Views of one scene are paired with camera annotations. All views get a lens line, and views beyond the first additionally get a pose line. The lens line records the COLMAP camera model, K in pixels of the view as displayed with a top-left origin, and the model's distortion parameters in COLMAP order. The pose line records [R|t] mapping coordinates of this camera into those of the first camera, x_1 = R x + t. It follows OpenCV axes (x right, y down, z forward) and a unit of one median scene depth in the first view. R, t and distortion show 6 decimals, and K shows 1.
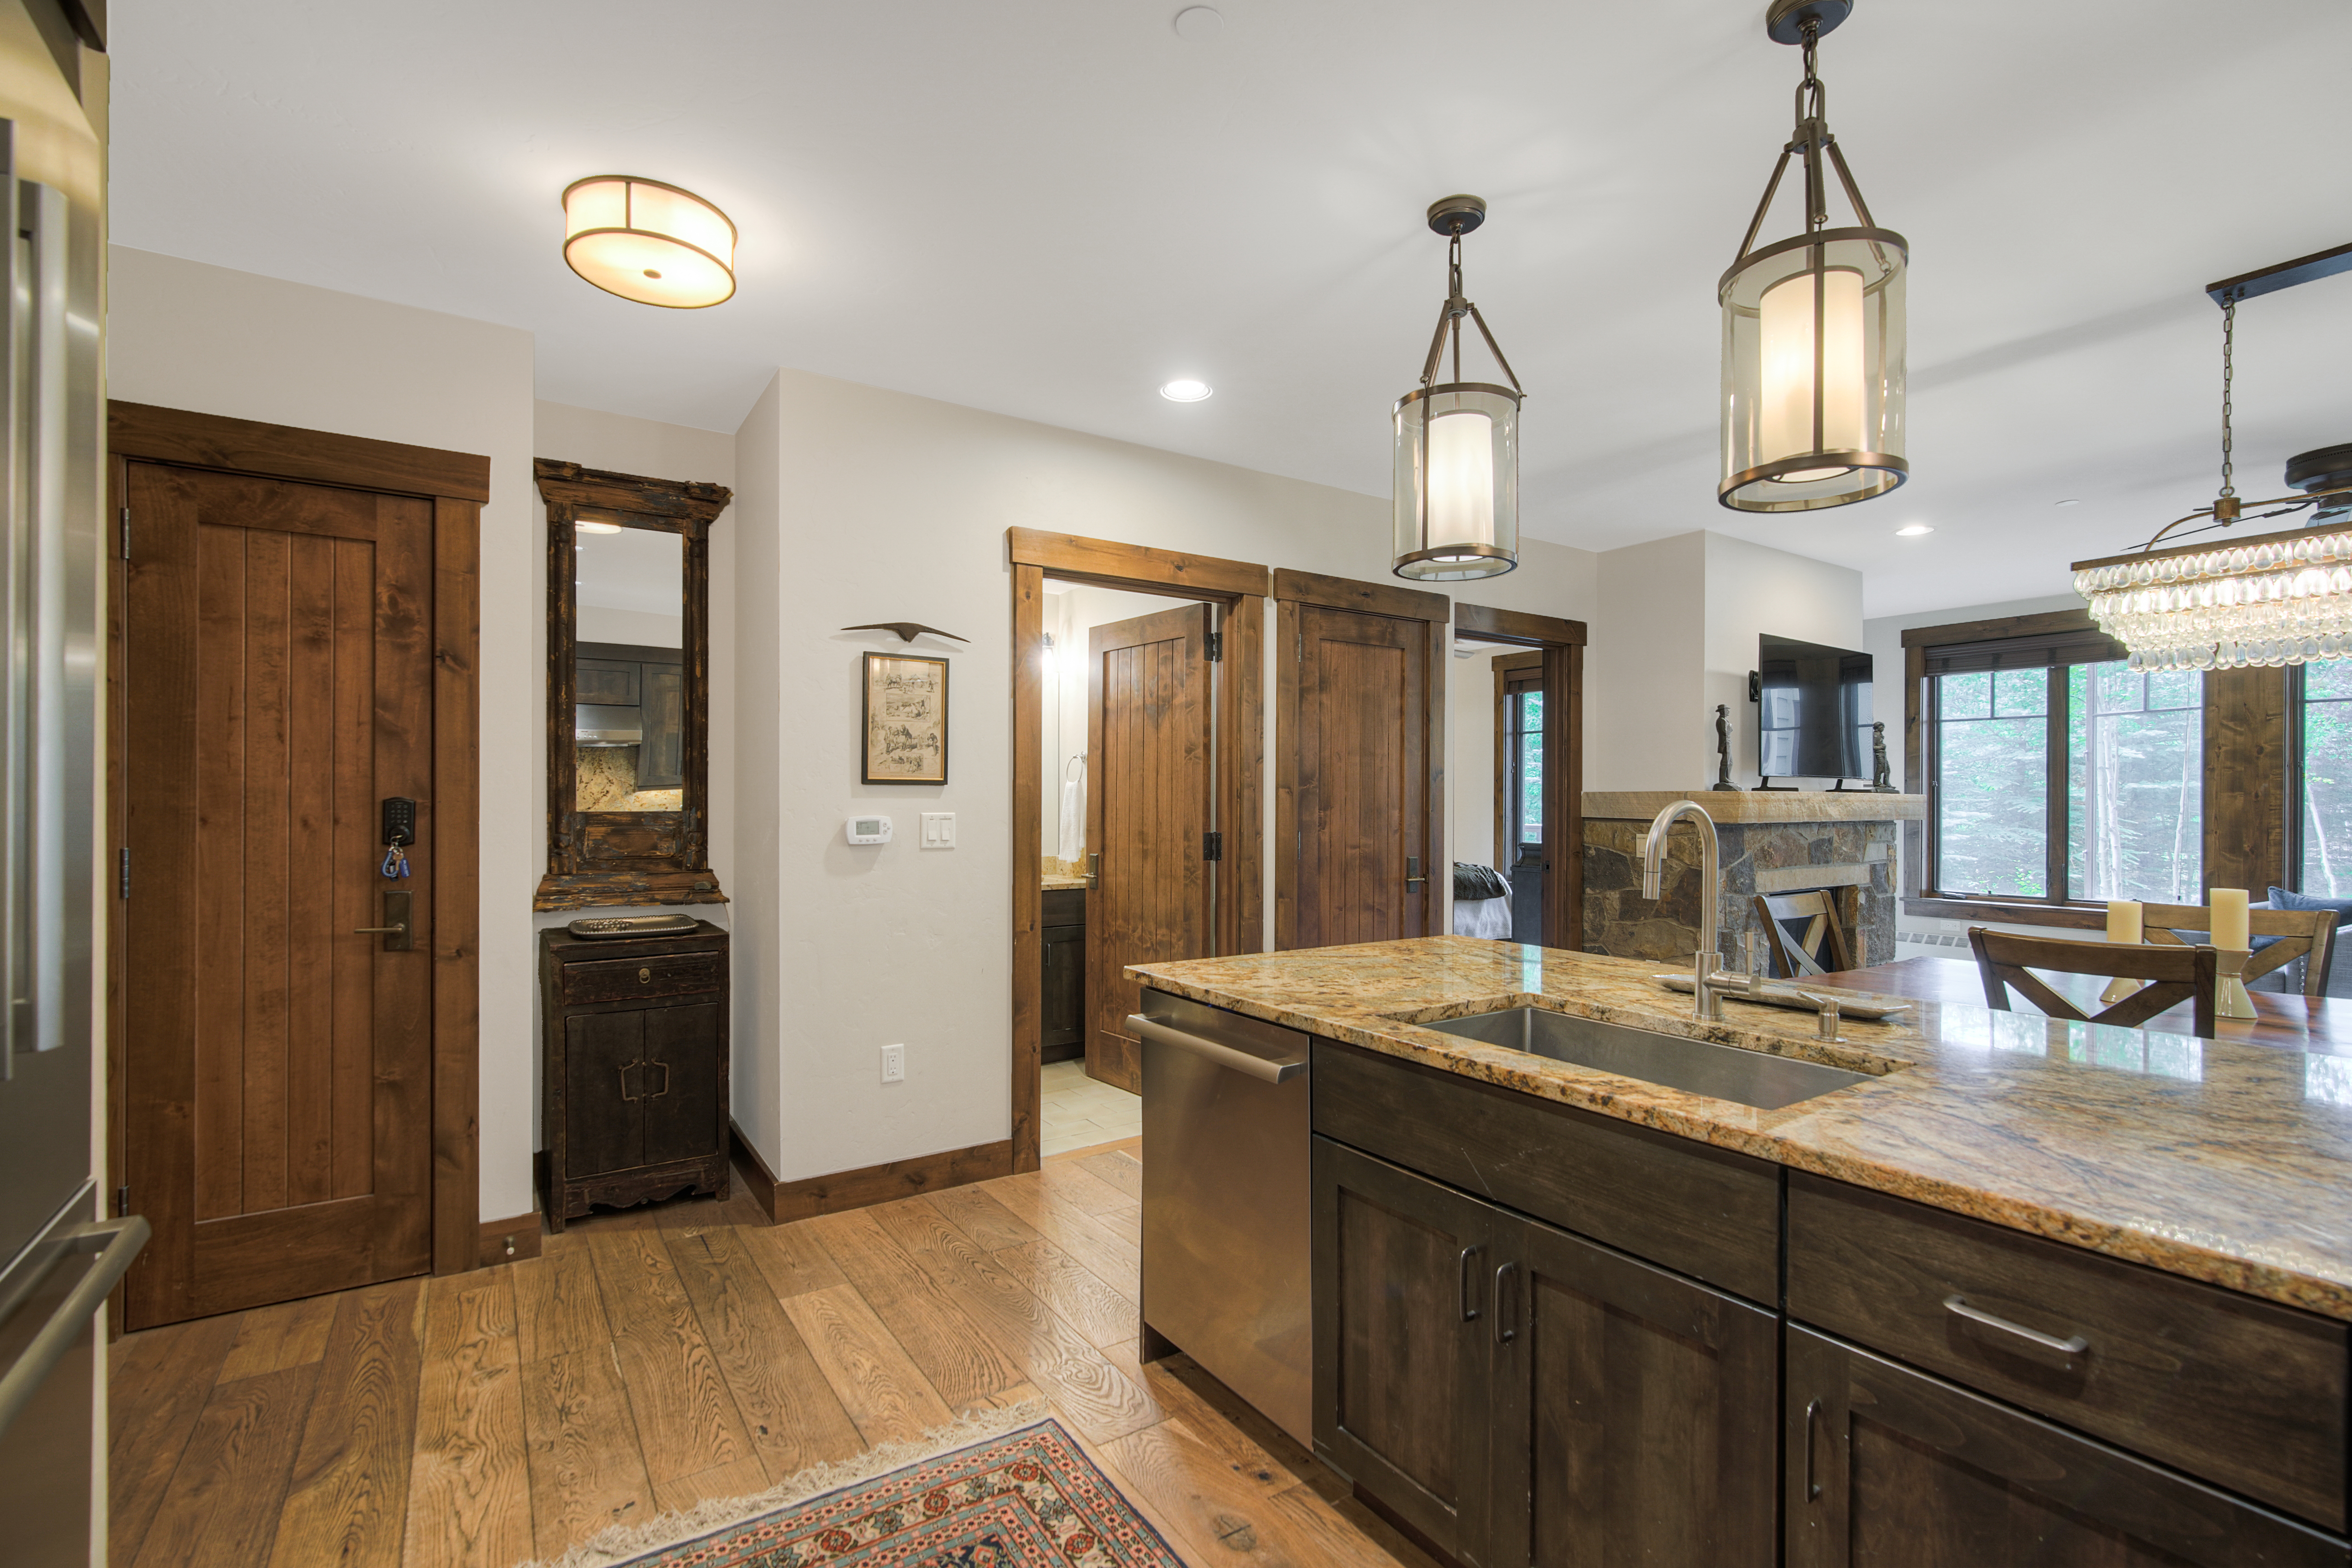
lens RADIAL K [[1066.7, 0, 1191.5], [0, 1066.7, 799.6], [0, 0, 1]] dist [-0.005092, 0.003701]
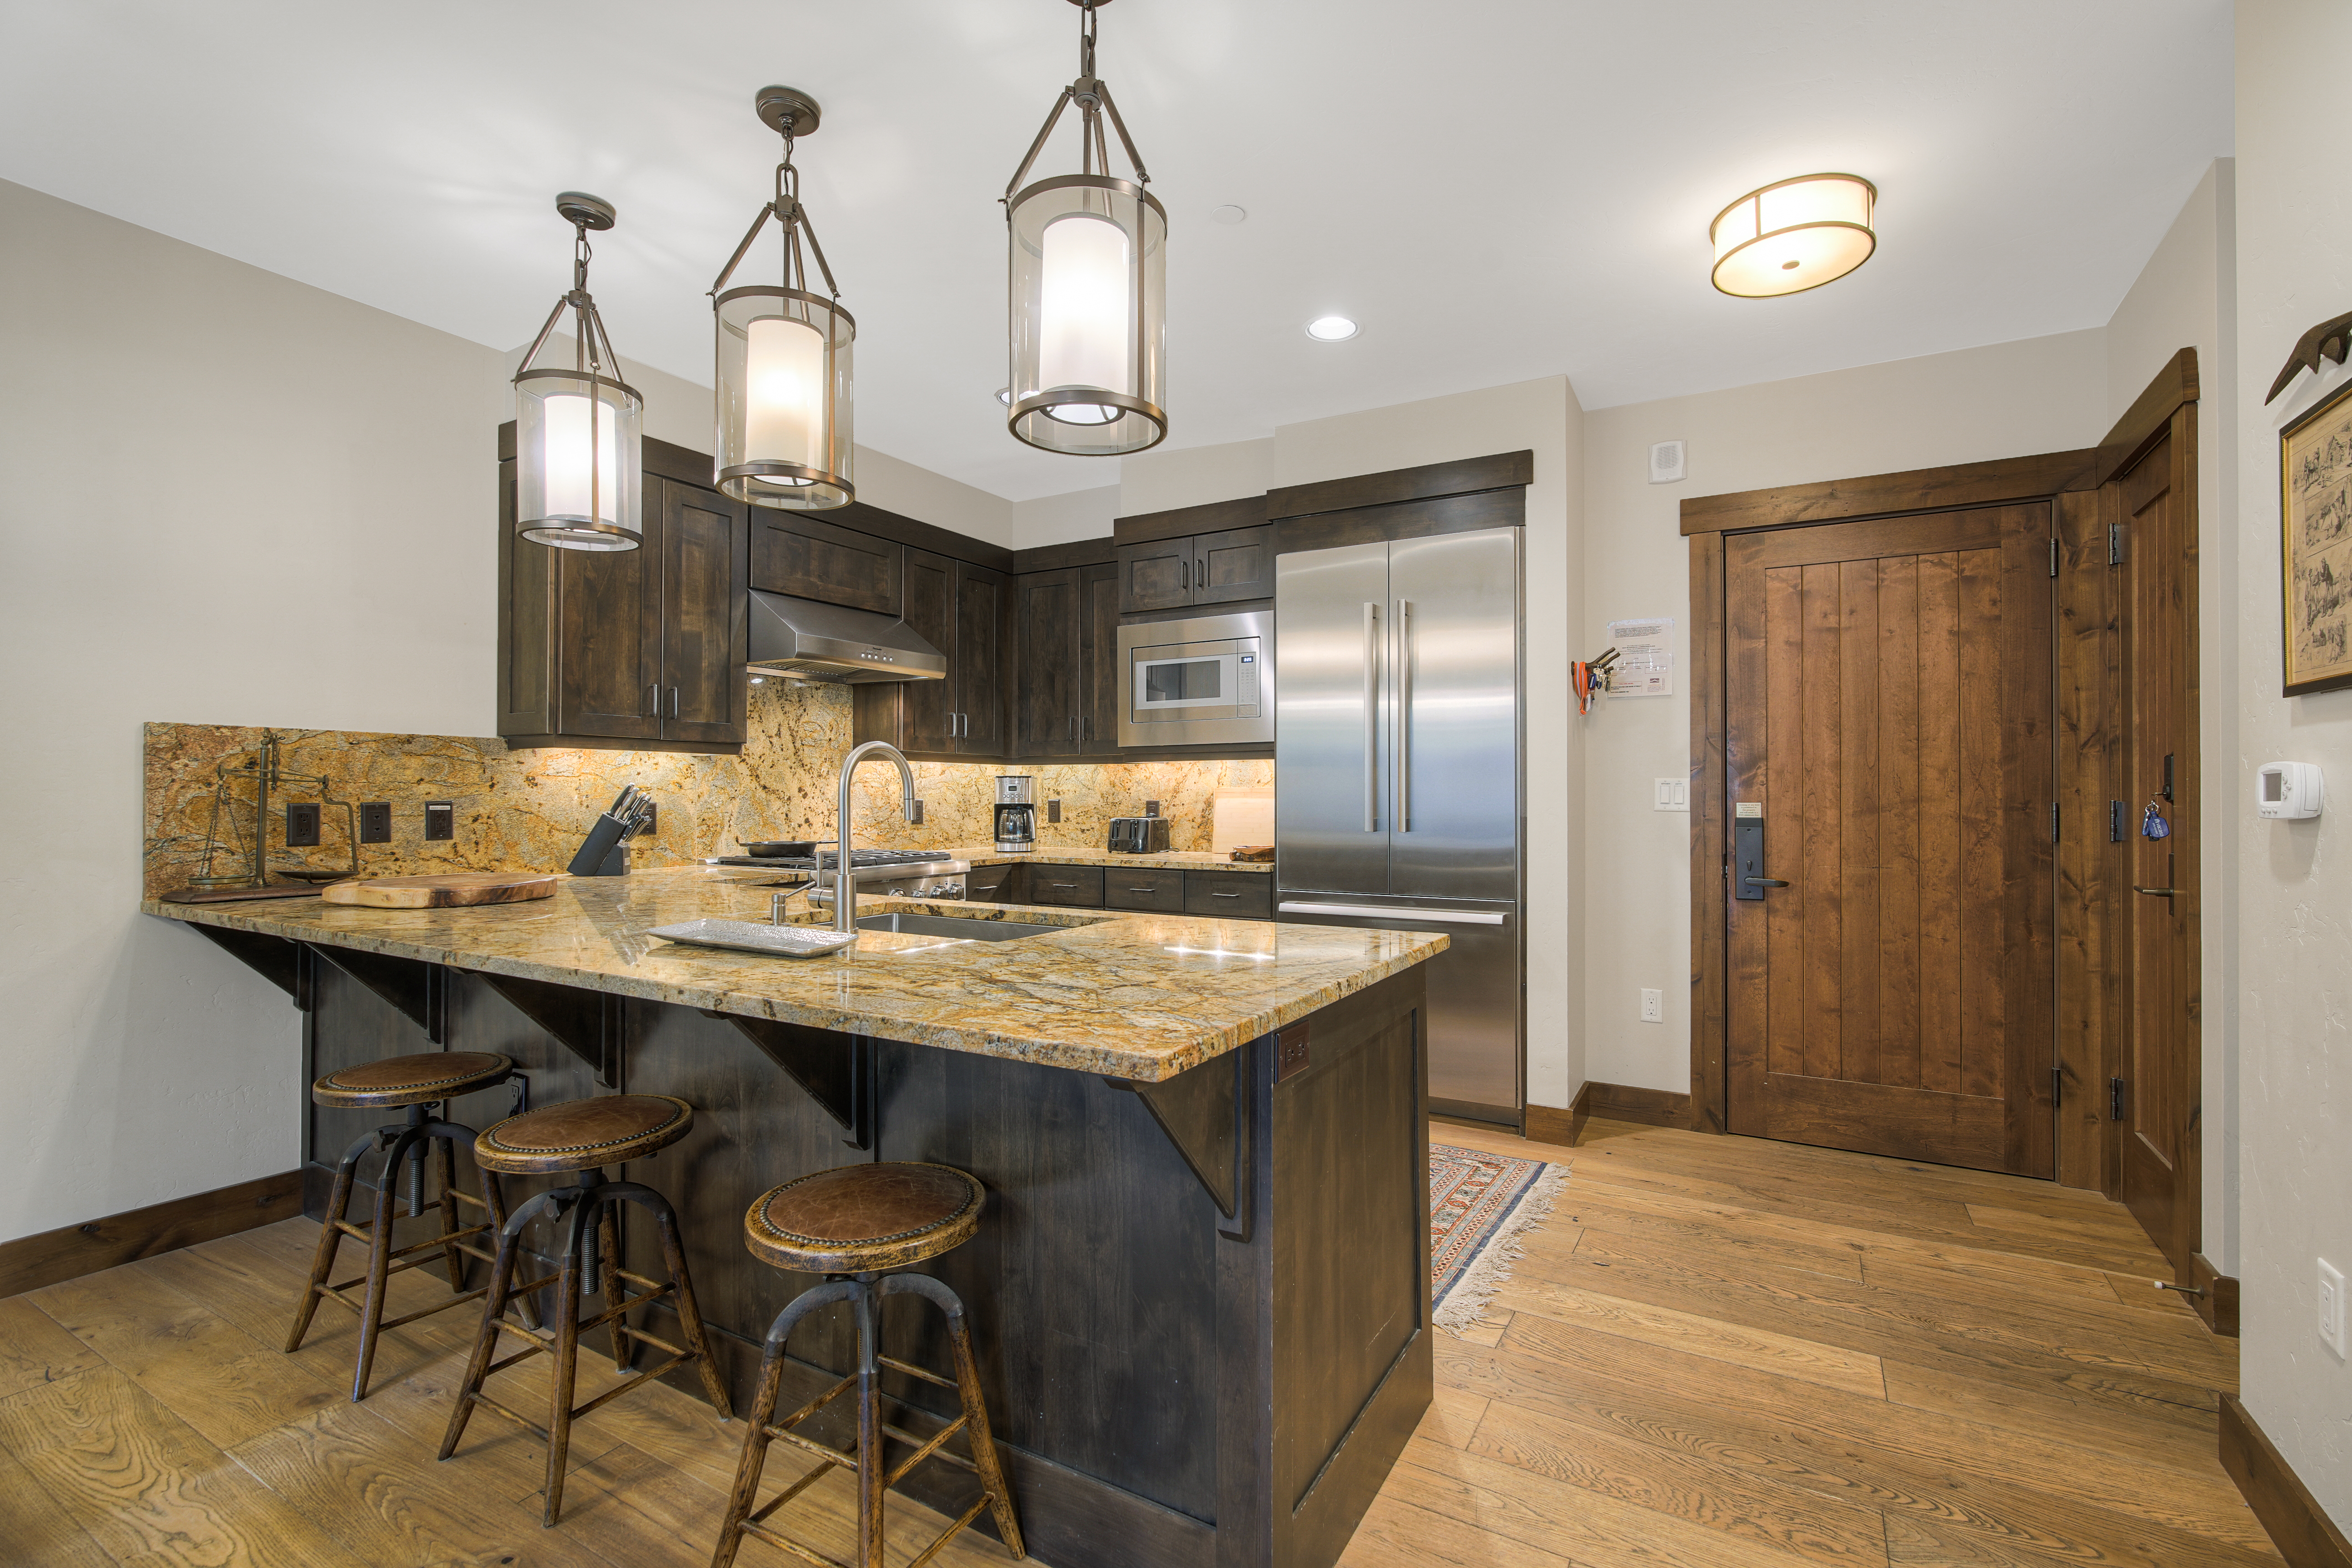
lens RADIAL K [[1066.9, 0, 1198.8], [0, 1066.9, 784.0], [0, 0, 1]] dist [-0.005092, 0.003701]
pose [[-0.895965, -0.007898, -0.444054, 0.422410], [-0.004144, 0.999947, -0.009424, 0.036968], [0.444105, -0.006603, -0.895950, 1.418688]]
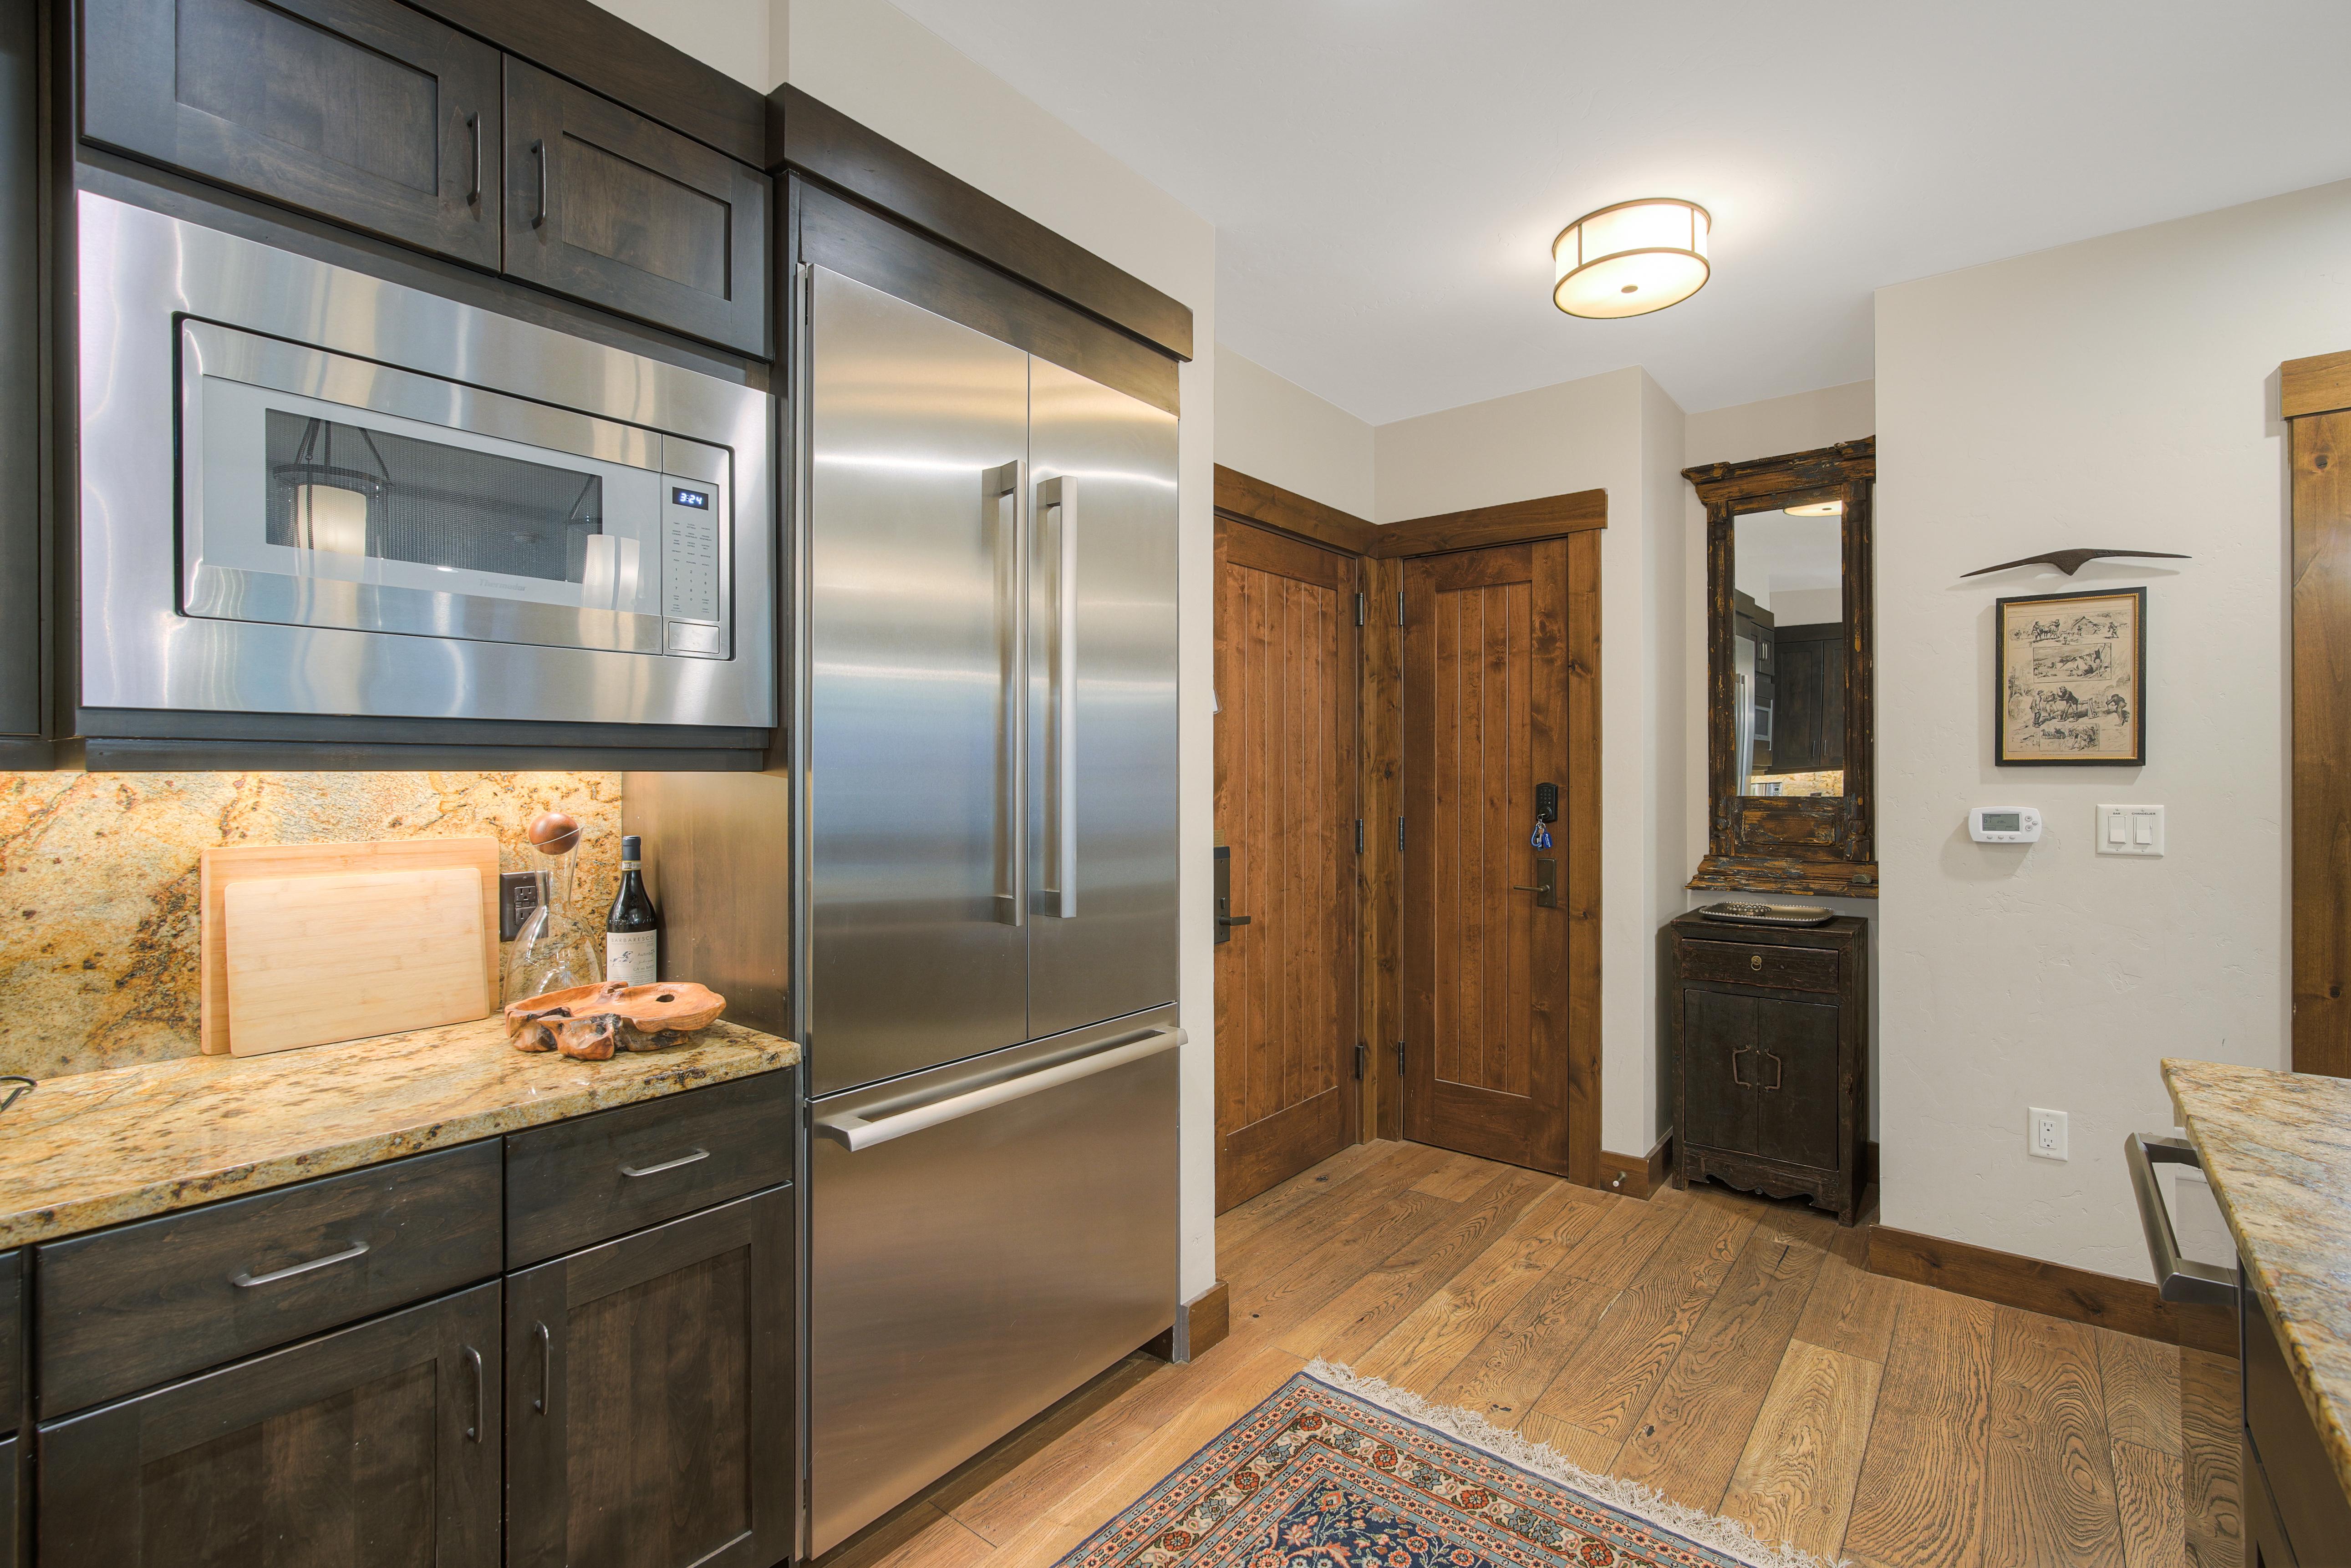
lens RADIAL K [[1066.3, 0, 1192.9], [0, 1066.3, 775.7], [0, 0, 1]] dist [-0.005092, 0.003701]
pose [[0.308582, -0.004036, -0.951189, 0.300414], [0.000386, 0.999991, -0.004117, -0.005614], [0.951198, 0.000903, 0.308581, 0.220998]]
